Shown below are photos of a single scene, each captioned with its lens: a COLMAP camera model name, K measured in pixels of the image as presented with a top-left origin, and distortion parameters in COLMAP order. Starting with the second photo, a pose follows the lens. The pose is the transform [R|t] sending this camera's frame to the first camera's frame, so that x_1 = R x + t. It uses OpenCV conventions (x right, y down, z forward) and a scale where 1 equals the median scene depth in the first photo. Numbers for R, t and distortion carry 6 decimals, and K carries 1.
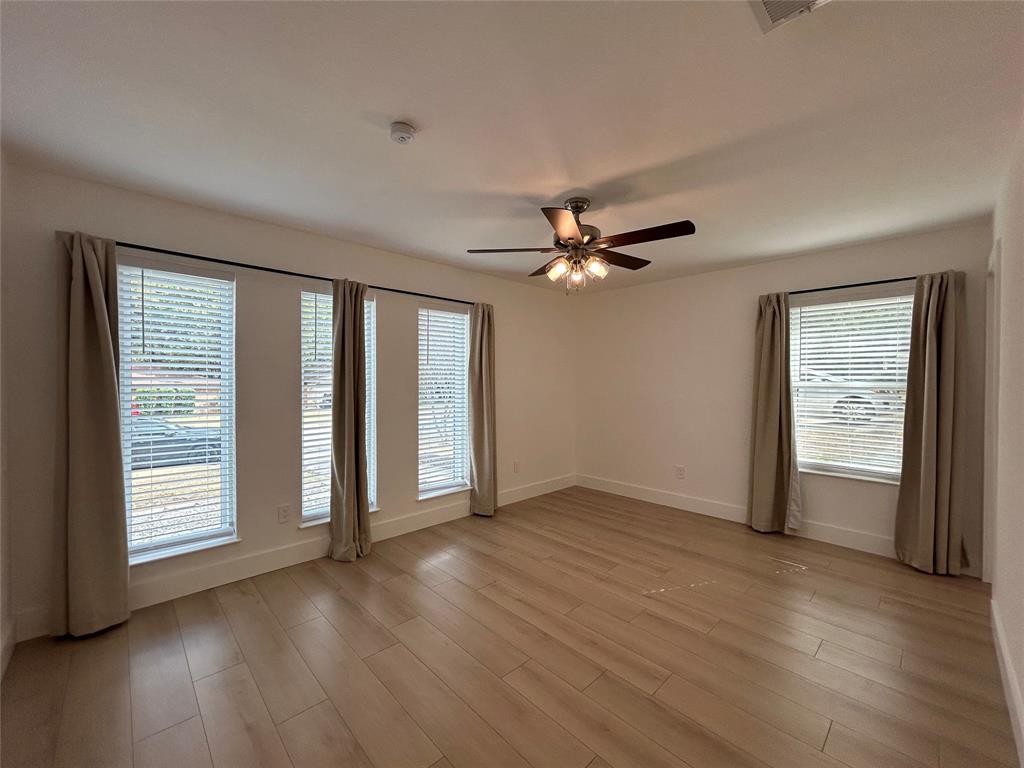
lens RADIAL K [[411.4, 0, 508.9], [0, 411.4, 382.0], [0, 0, 1]] dist [-0.001287, 0.000121]
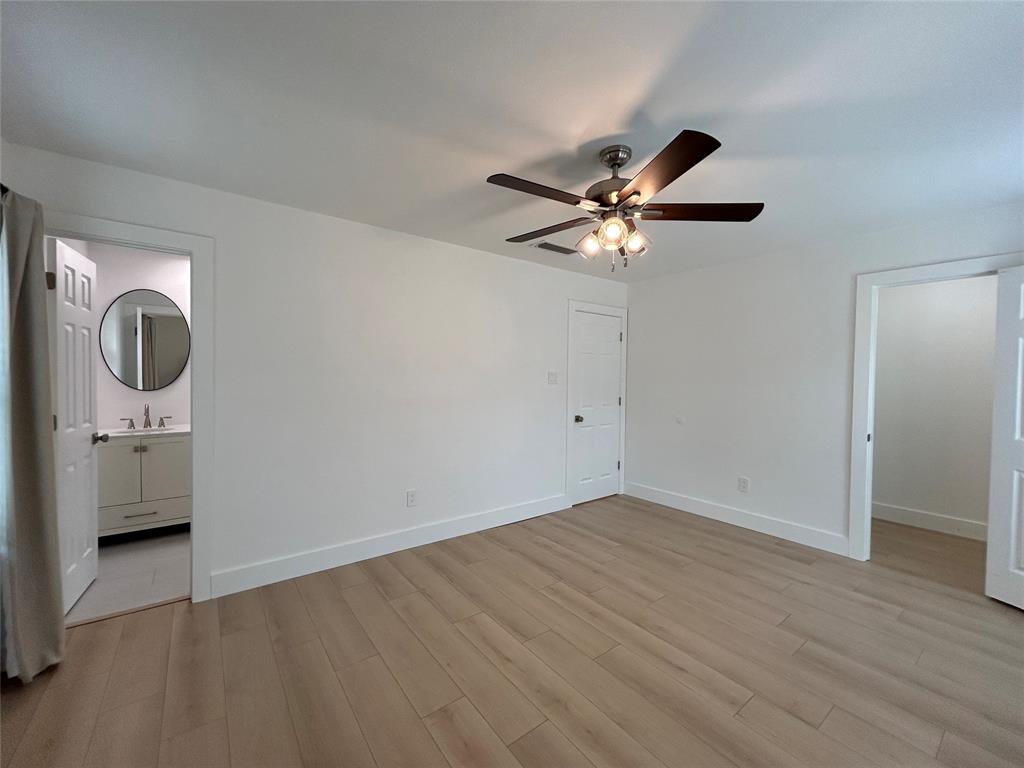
lens RADIAL K [[413.0, 0, 510.2], [0, 413.0, 382.1], [0, 0, 1]] dist [-0.001388, 0.000598]
pose [[-0.993007, -0.019649, 0.116410, 0.302514], [-0.016636, 0.999502, 0.026800, -0.017727], [-0.116878, 0.024676, -0.992840, 2.076643]]
